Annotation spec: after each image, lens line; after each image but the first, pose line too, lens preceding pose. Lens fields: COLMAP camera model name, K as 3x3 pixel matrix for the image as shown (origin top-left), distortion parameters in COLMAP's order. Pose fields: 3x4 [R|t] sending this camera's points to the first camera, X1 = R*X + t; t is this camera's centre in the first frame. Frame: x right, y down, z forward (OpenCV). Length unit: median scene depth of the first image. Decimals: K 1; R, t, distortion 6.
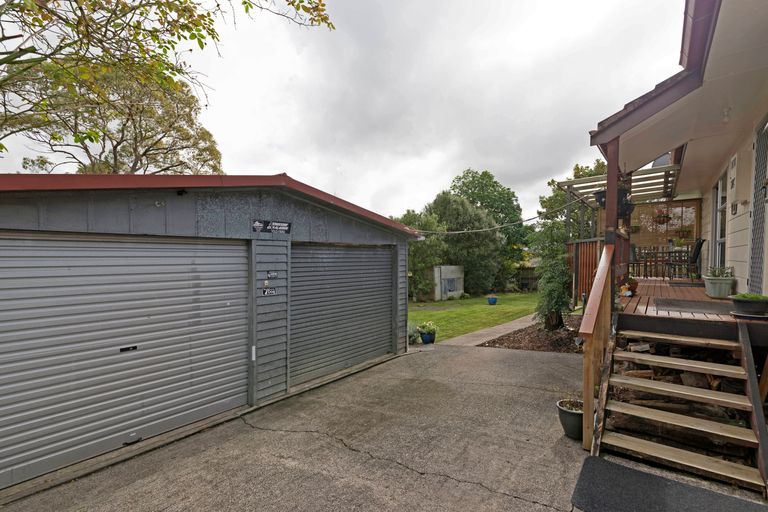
lens RADIAL K [[338.8, 0, 384.0], [0, 338.8, 256.0], [0, 0, 1]] dist [0.001156, 0.000242]
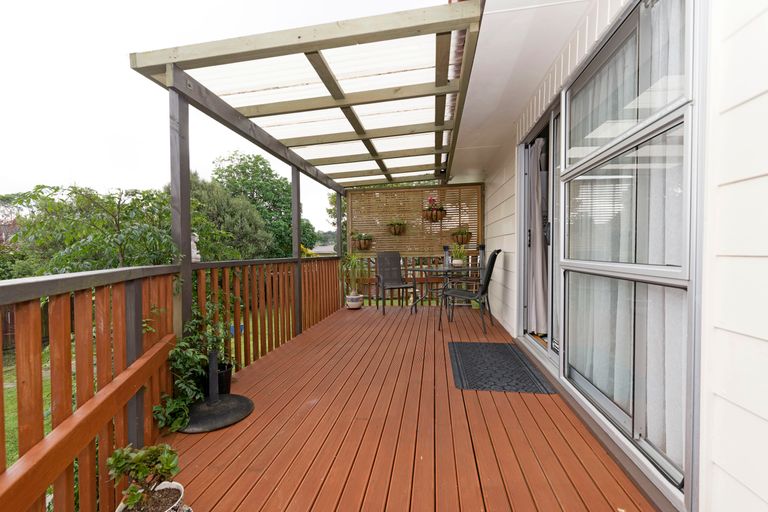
lens RADIAL K [[338.8, 0, 384.0], [0, 338.8, 256.0], [0, 0, 1]] dist [0.001156, 0.000242]
pose [[0.857412, -0.011345, 0.514505, 0.427797], [0.009398, 0.999935, 0.006388, -0.035041], [-0.514545, -0.000642, 0.857463, 0.525585]]
